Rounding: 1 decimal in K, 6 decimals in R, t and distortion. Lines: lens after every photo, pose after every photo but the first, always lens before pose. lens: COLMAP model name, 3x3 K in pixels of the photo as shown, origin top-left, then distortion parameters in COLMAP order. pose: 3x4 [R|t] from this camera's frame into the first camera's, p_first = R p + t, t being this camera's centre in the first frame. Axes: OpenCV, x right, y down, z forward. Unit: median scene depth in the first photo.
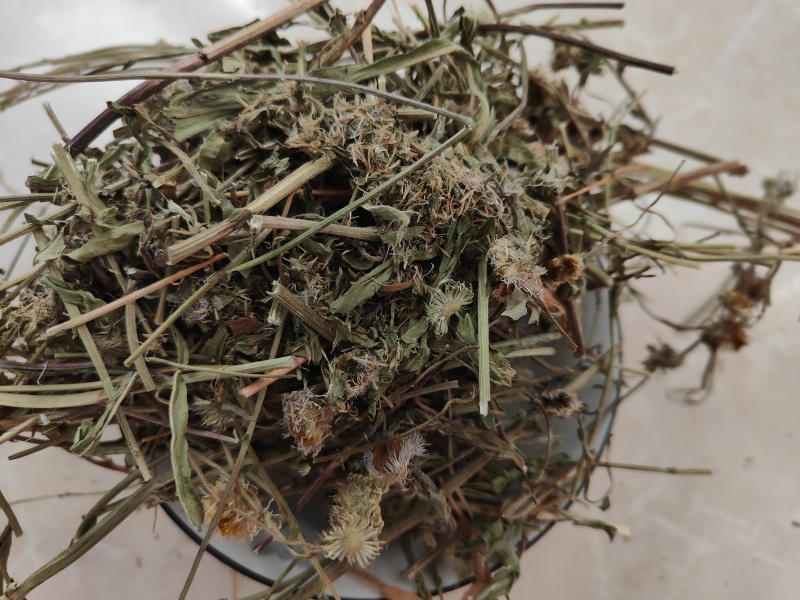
lens RADIAL K [[653.3, 0, 400.0], [0, 653.3, 300.0], [0, 0, 1]] dist [-0.131887, 0.048485]
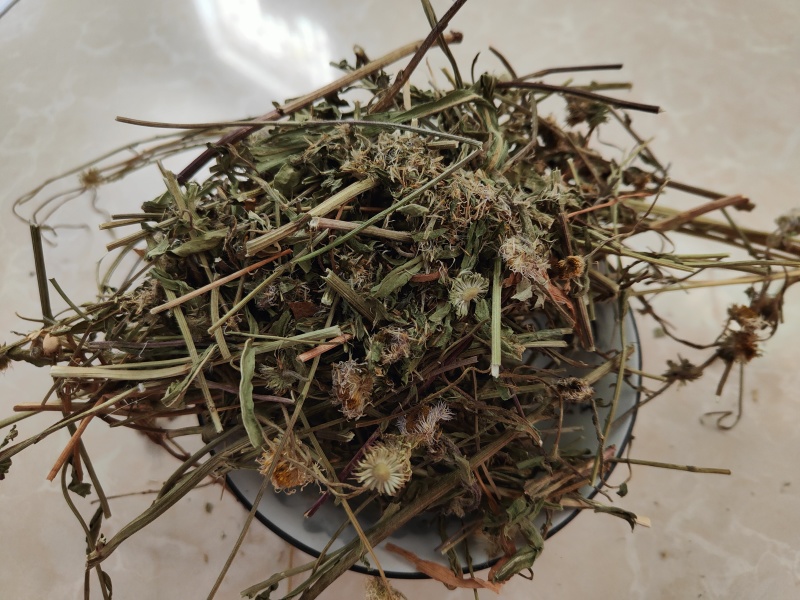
lens RADIAL K [[653.3, 0, 400.0], [0, 653.3, 300.0], [0, 0, 1]] dist [-0.131887, 0.048485]
pose [[0.992523, -0.007659, -0.121815, 0.095008], [-0.012945, 0.985794, -0.167457, 0.224425], [0.121367, 0.167781, 0.978325, -0.202112]]
